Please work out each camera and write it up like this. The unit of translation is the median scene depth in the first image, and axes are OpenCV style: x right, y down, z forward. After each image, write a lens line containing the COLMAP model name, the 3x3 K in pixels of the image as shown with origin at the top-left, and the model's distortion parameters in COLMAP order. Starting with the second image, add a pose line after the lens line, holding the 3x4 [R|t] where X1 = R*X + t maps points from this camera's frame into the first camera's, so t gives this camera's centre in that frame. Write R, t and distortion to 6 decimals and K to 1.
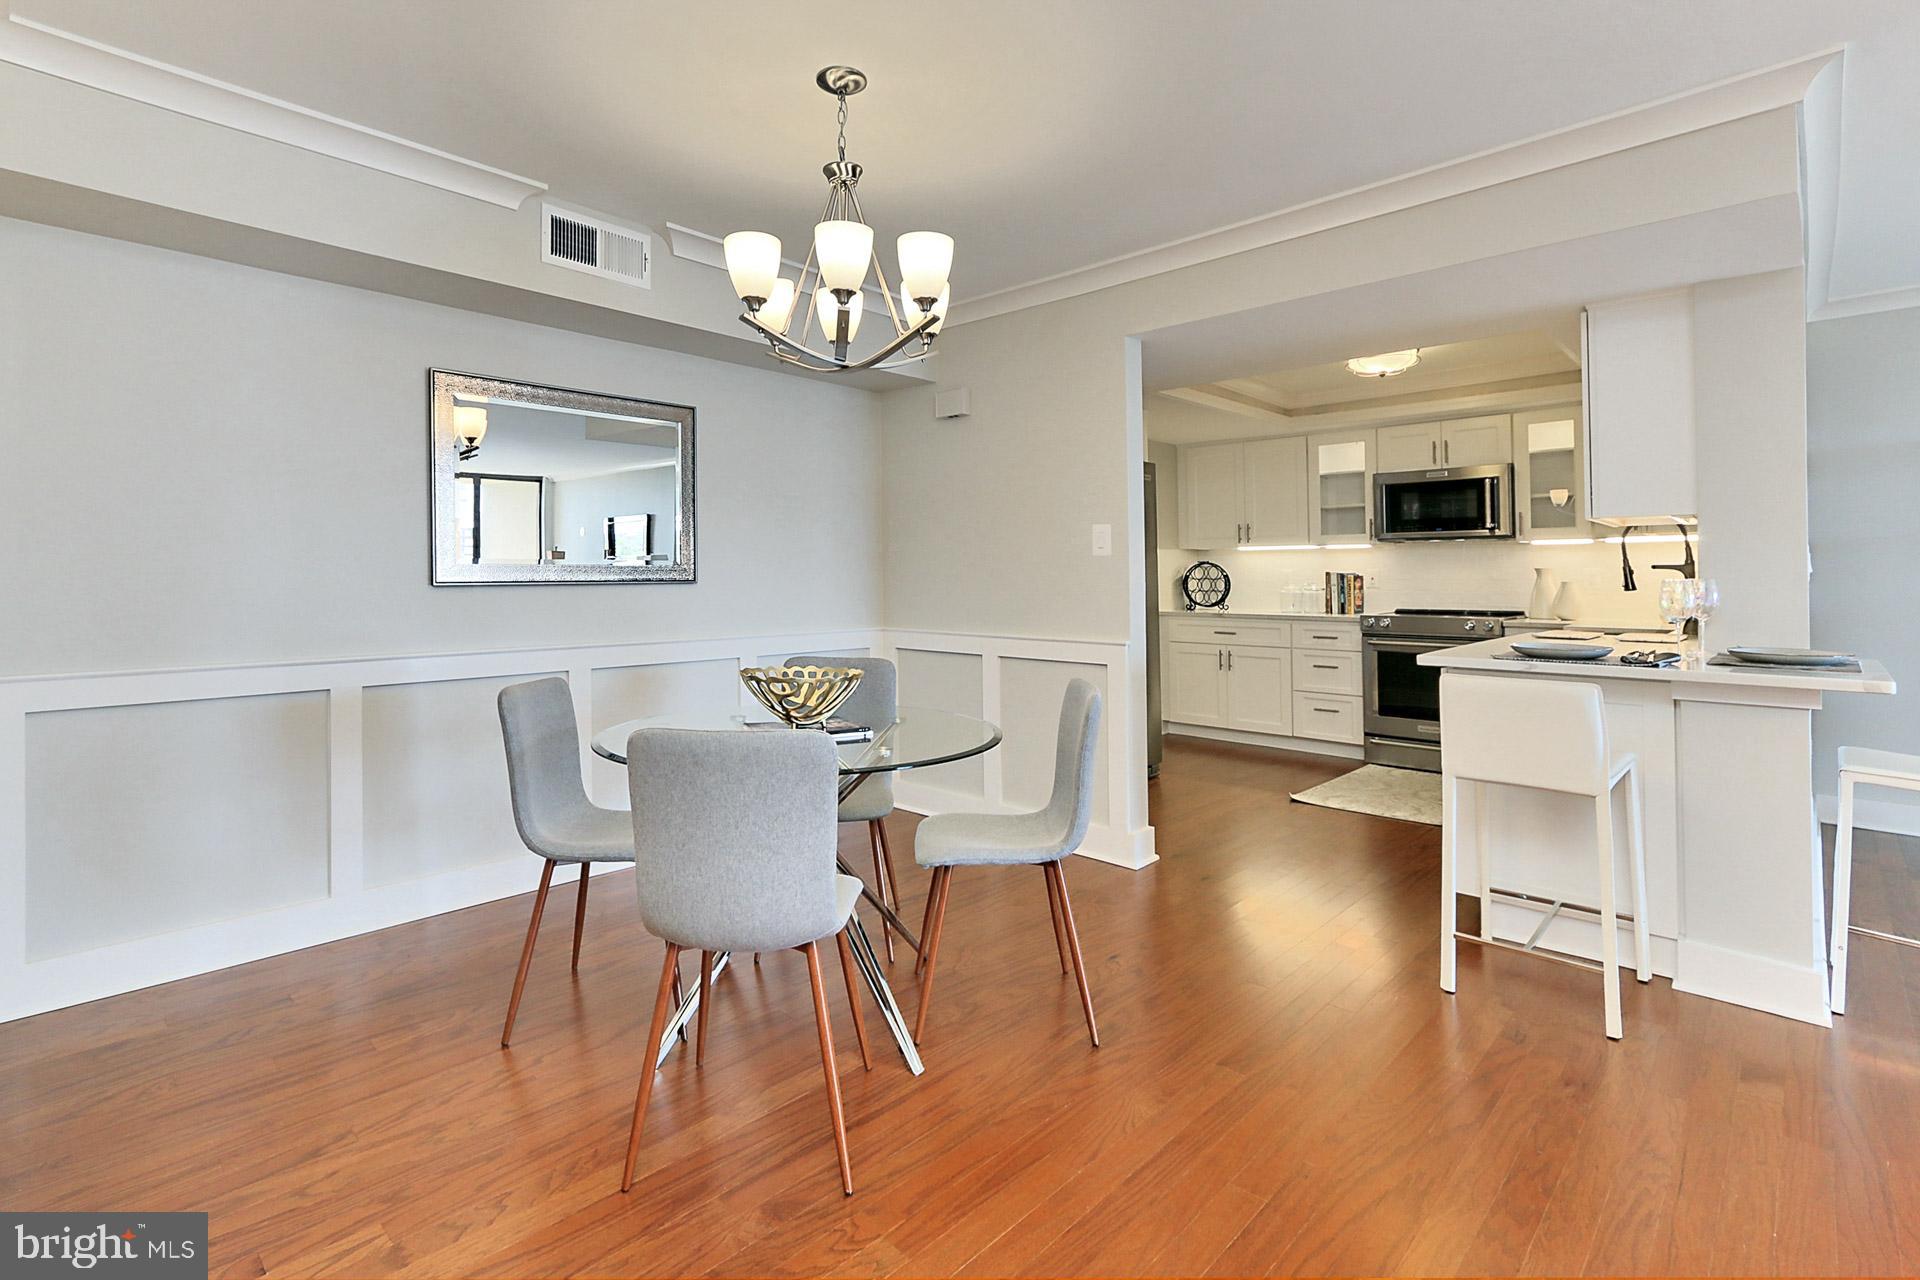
lens RADIAL K [[900.2, 0, 984.8], [0, 900.2, 545.7], [0, 0, 1]] dist [0.011752, -0.000643]
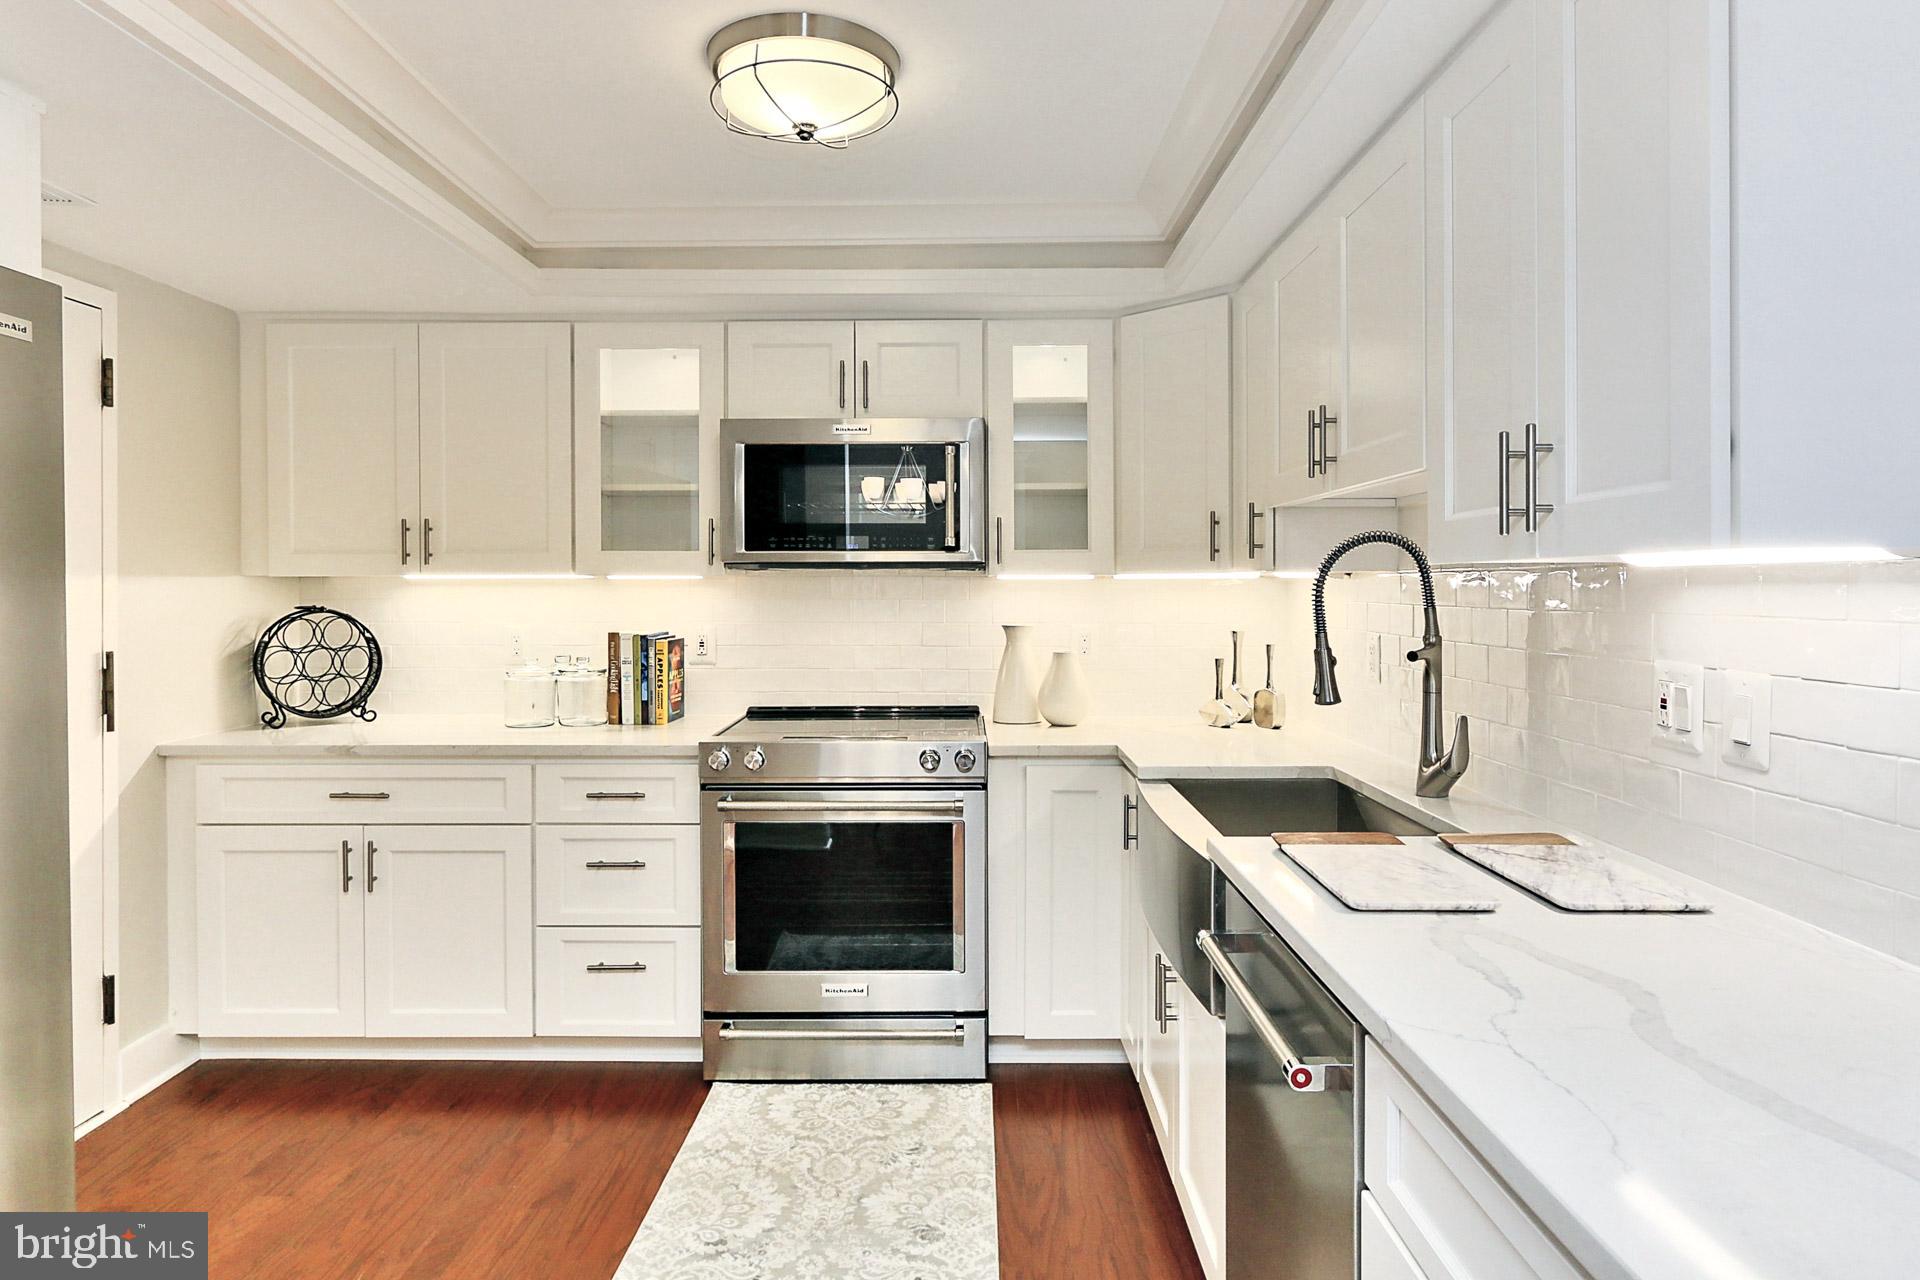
lens RADIAL K [[1184.9, 0, 1005.8], [0, 1184.9, 583.6], [0, 0, 1]] dist [-0.014963, 0.003570]
pose [[0.744330, 0.006656, 0.667779, 0.133282], [-0.023144, 0.999607, 0.015834, -0.009357], [-0.667411, -0.027241, 0.744191, 0.435954]]
